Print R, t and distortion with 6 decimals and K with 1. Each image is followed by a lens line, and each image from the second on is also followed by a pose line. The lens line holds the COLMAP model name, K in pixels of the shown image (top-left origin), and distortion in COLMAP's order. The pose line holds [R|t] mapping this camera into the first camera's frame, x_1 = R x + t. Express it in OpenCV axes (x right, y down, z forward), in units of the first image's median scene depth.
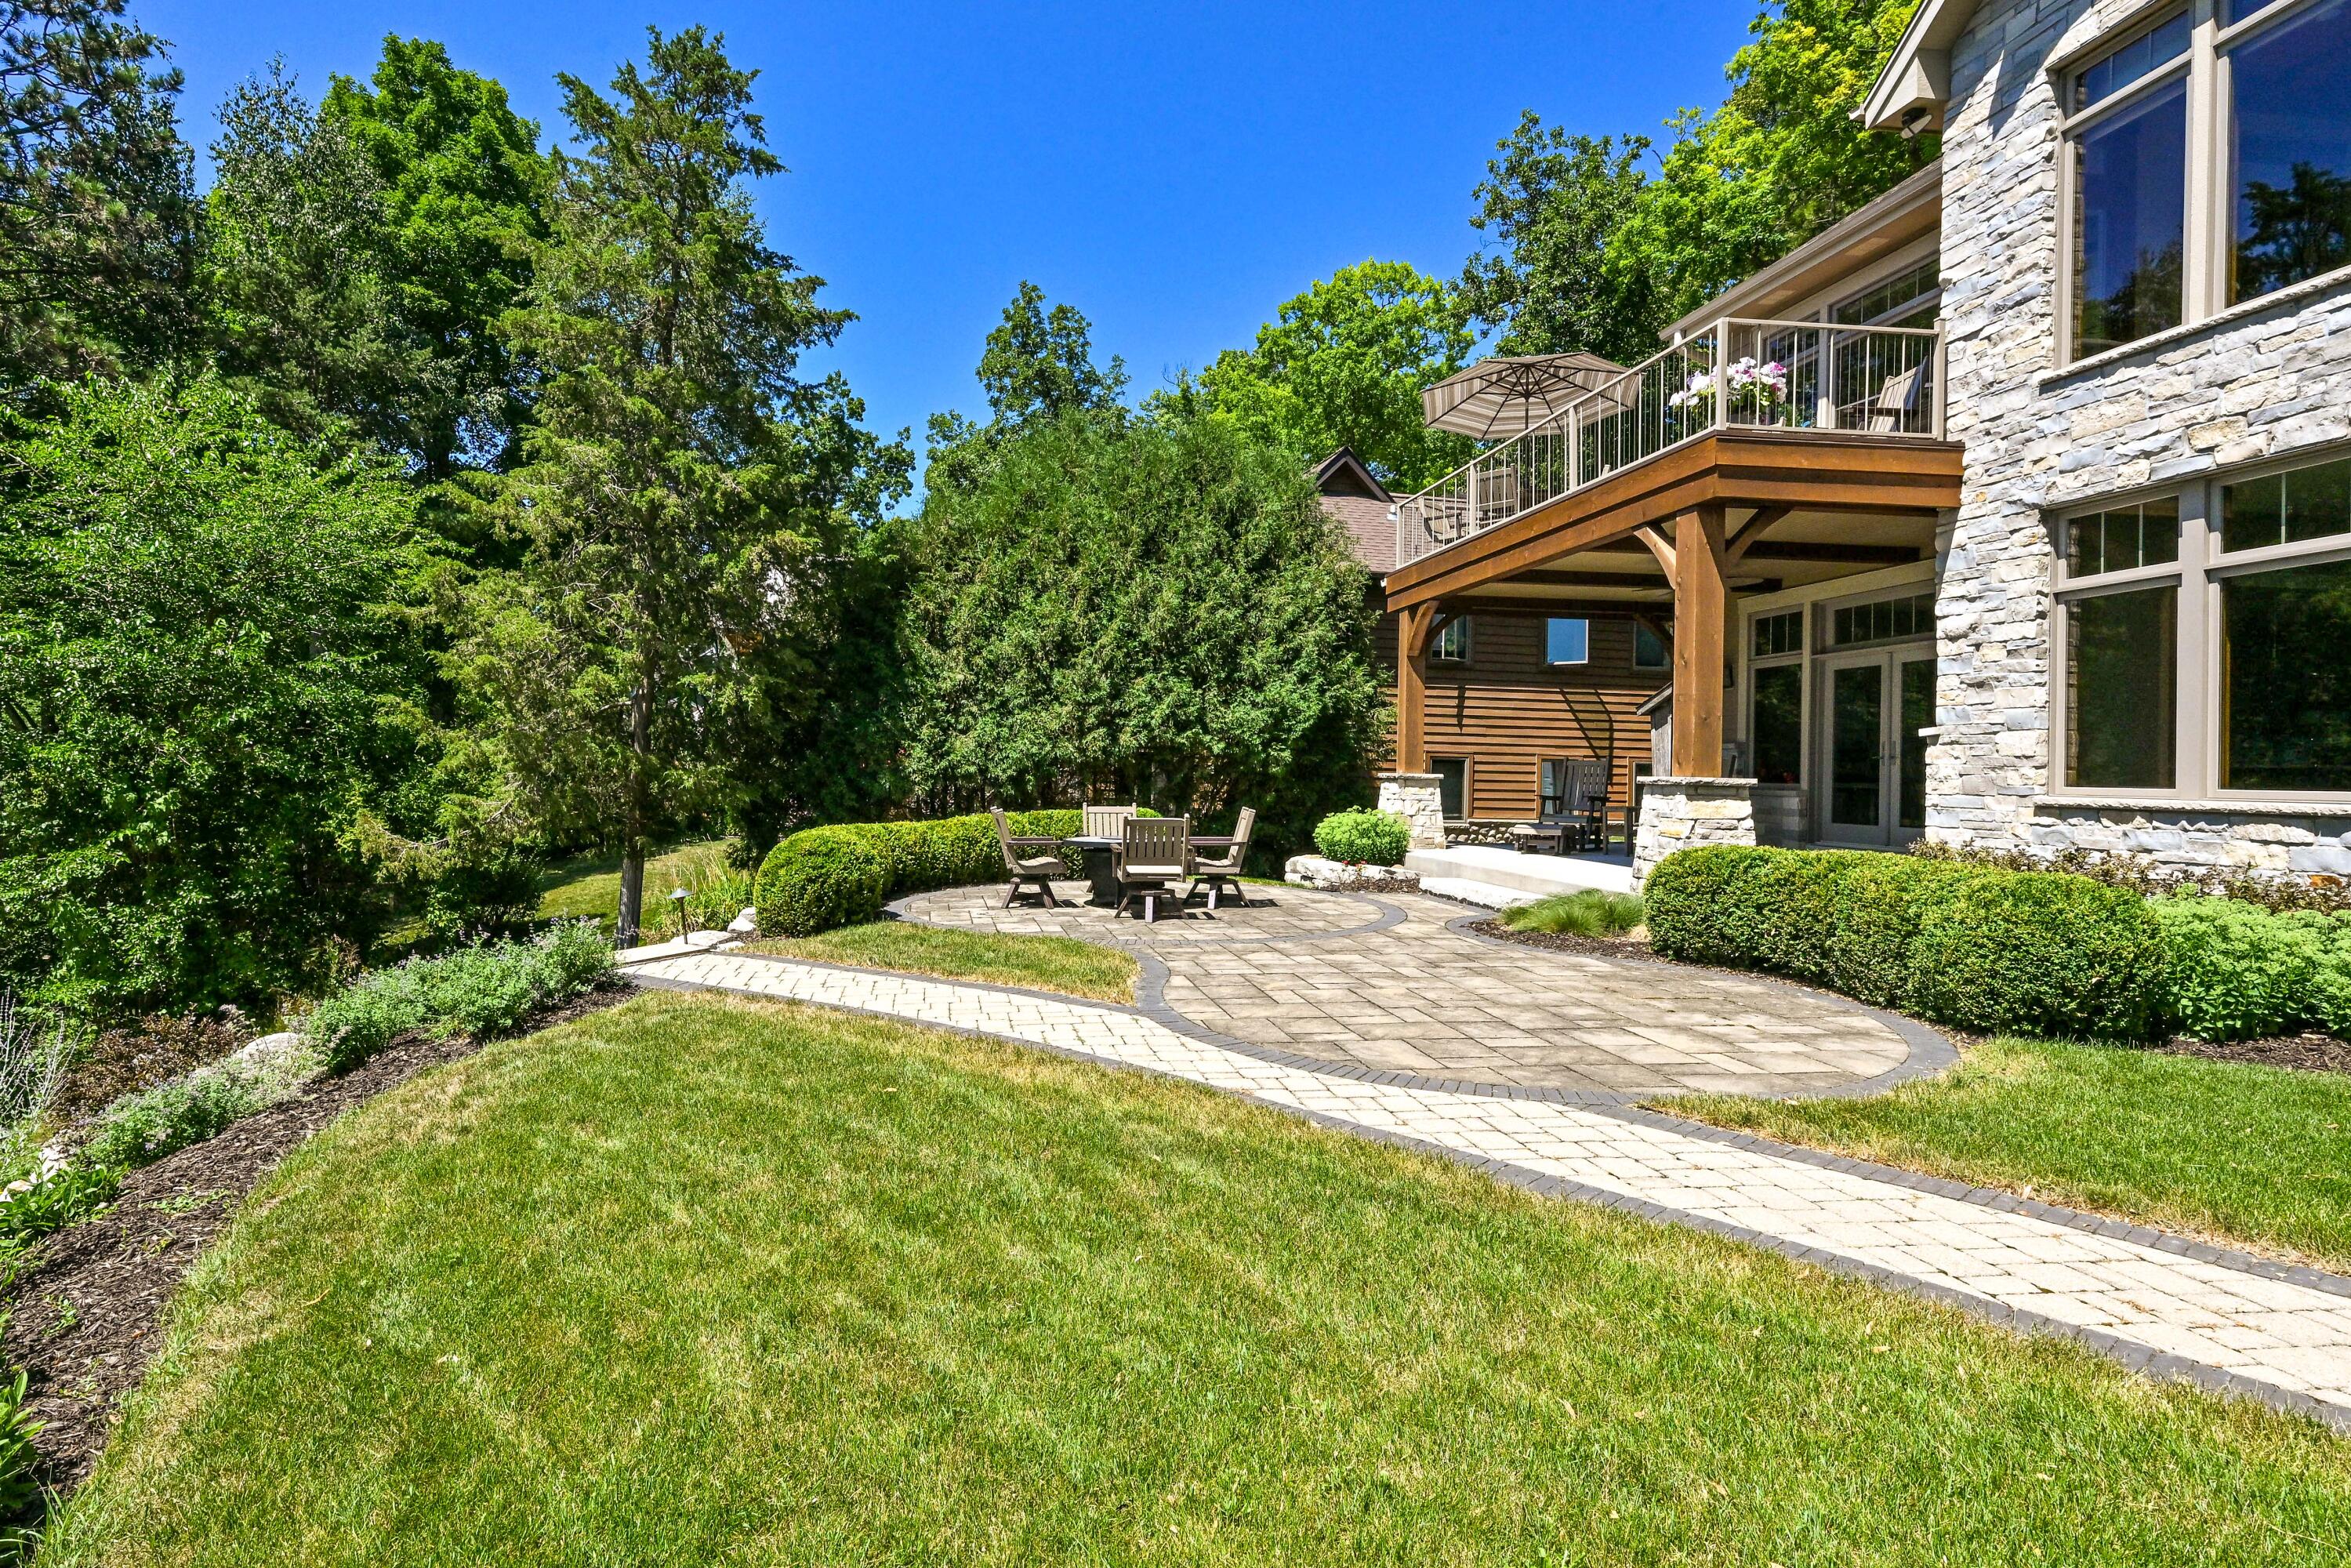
lens RADIAL K [[1193.5, 0, 1027.3], [0, 1193.5, 767.7], [0, 0, 1]] dist [0.006598, 0.000470]
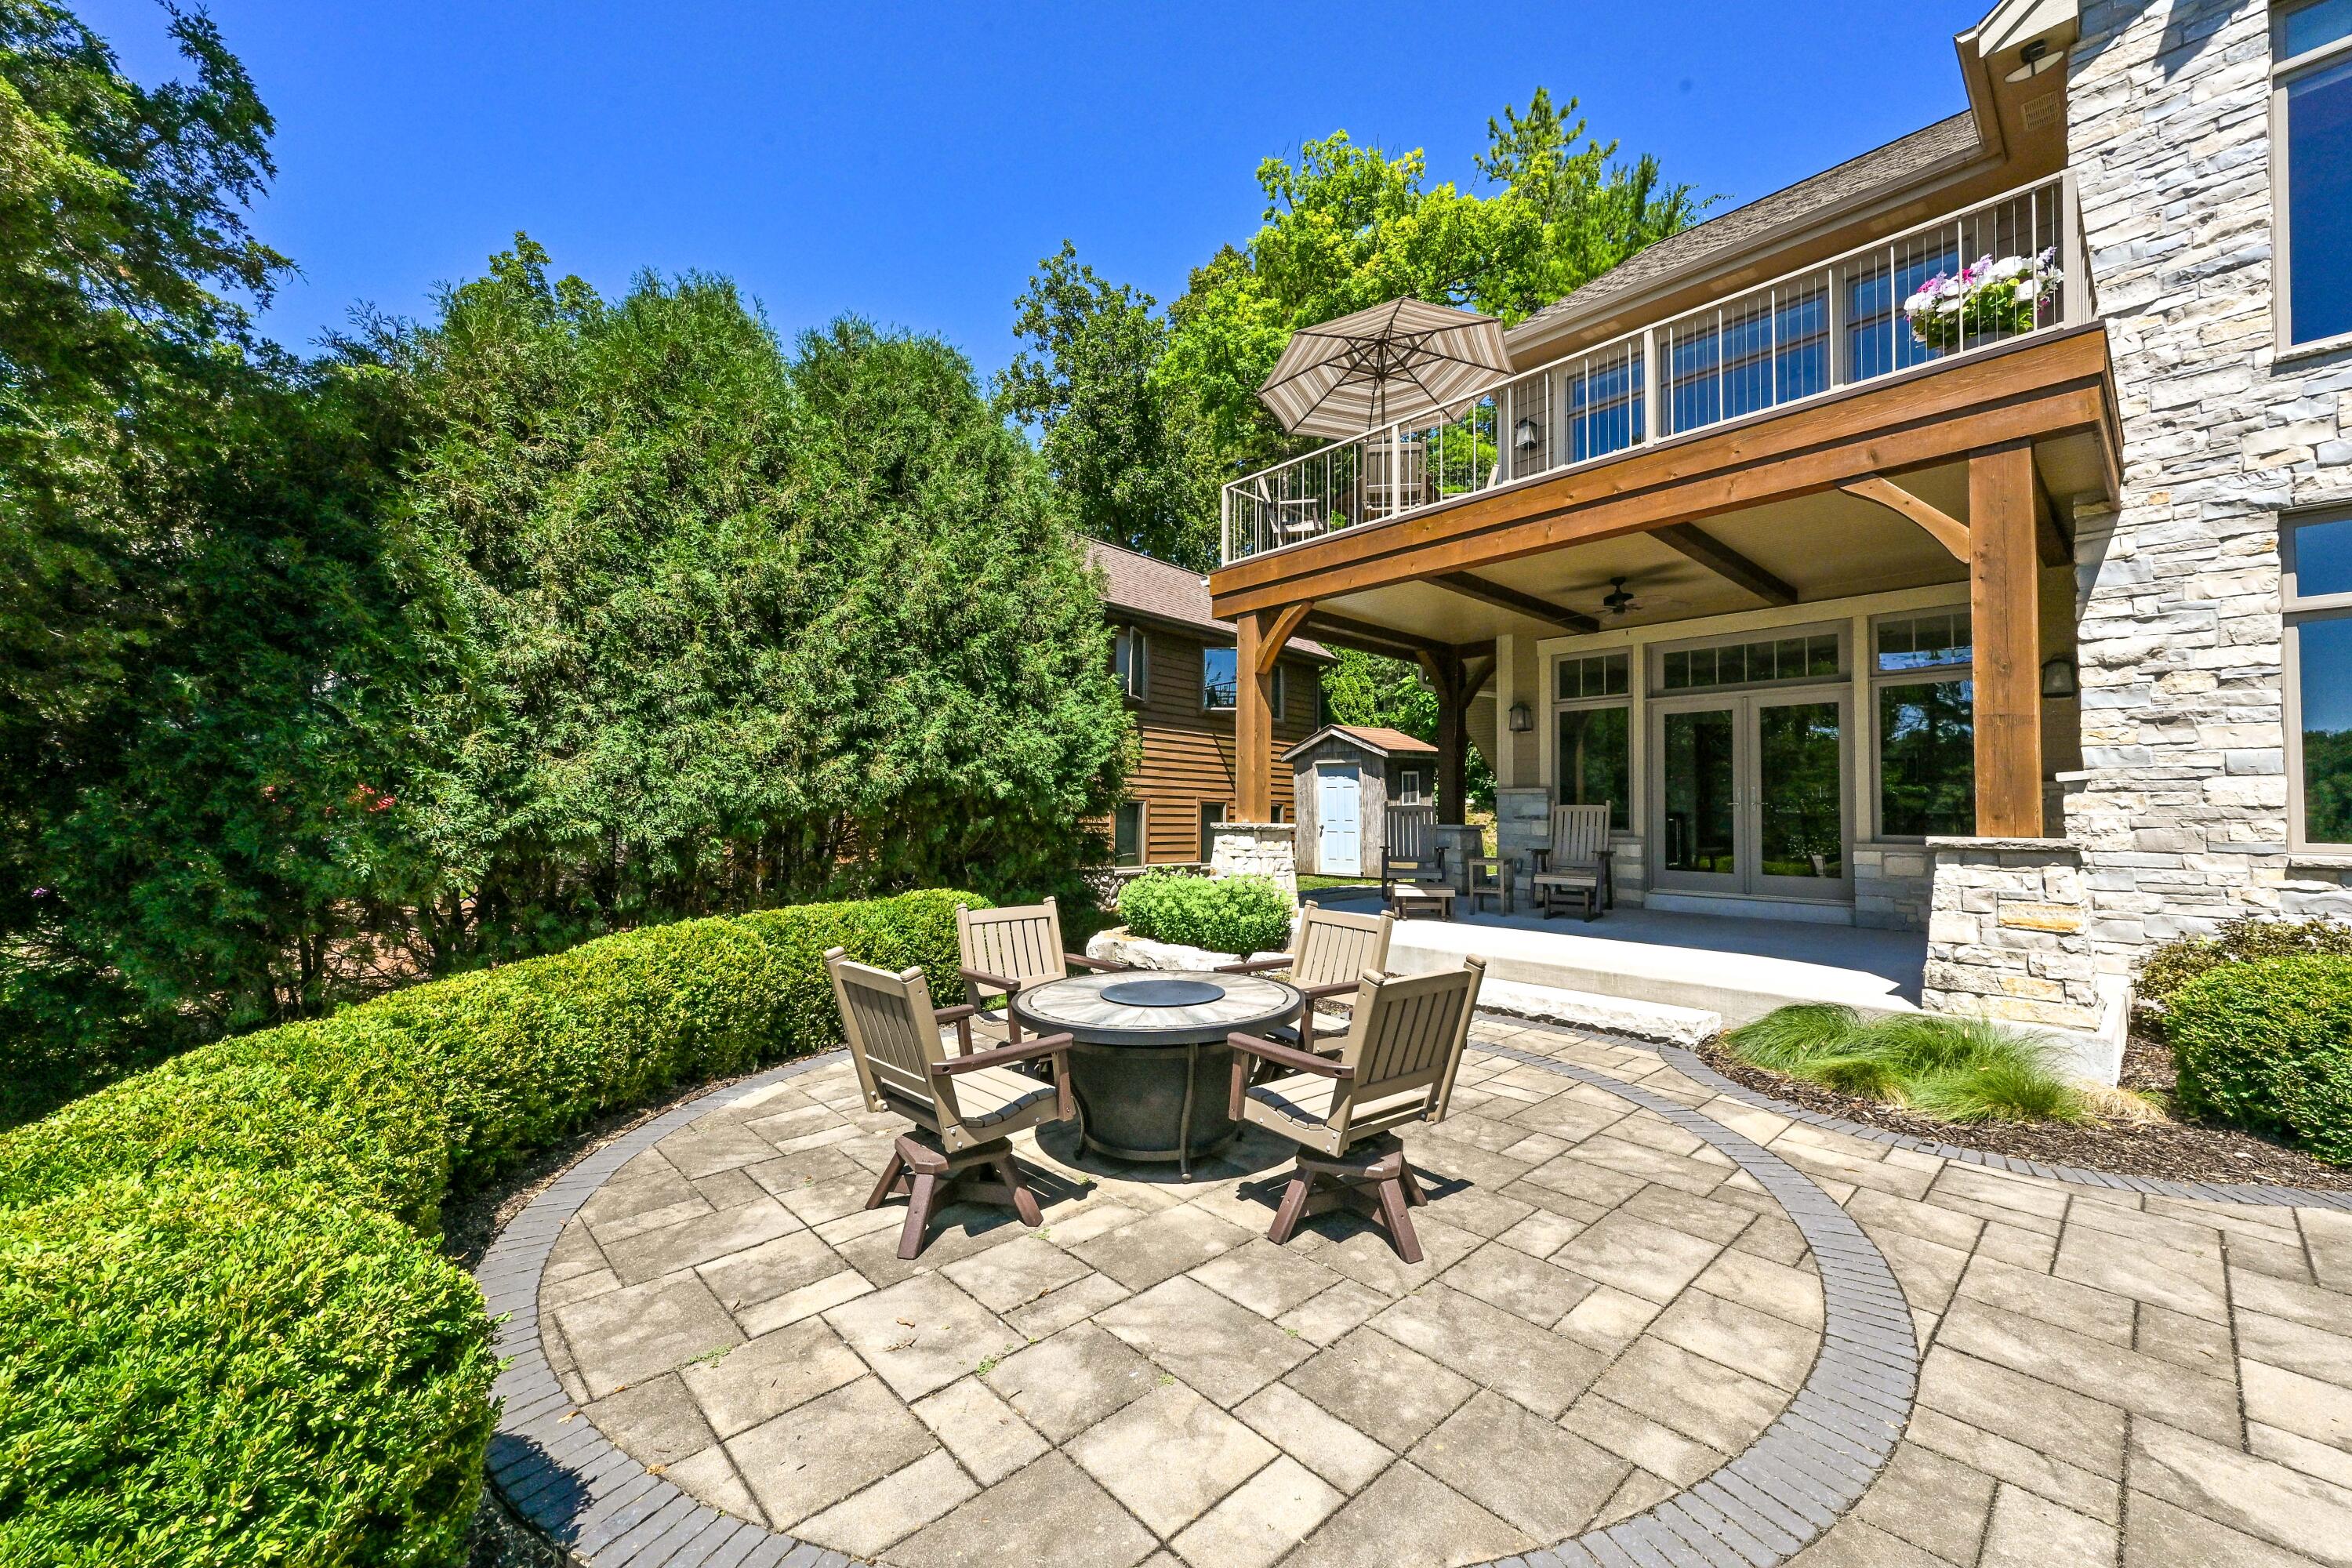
lens RADIAL K [[921.6, 0, 1185.2], [0, 921.6, 785.7], [0, 0, 1]] dist [0.007360, 0.001237]
pose [[0.788328, 0.009445, 0.615182, -0.136186], [0.003444, 0.999799, -0.019763, -0.012133], [-0.615245, 0.017698, 0.788137, 0.843286]]
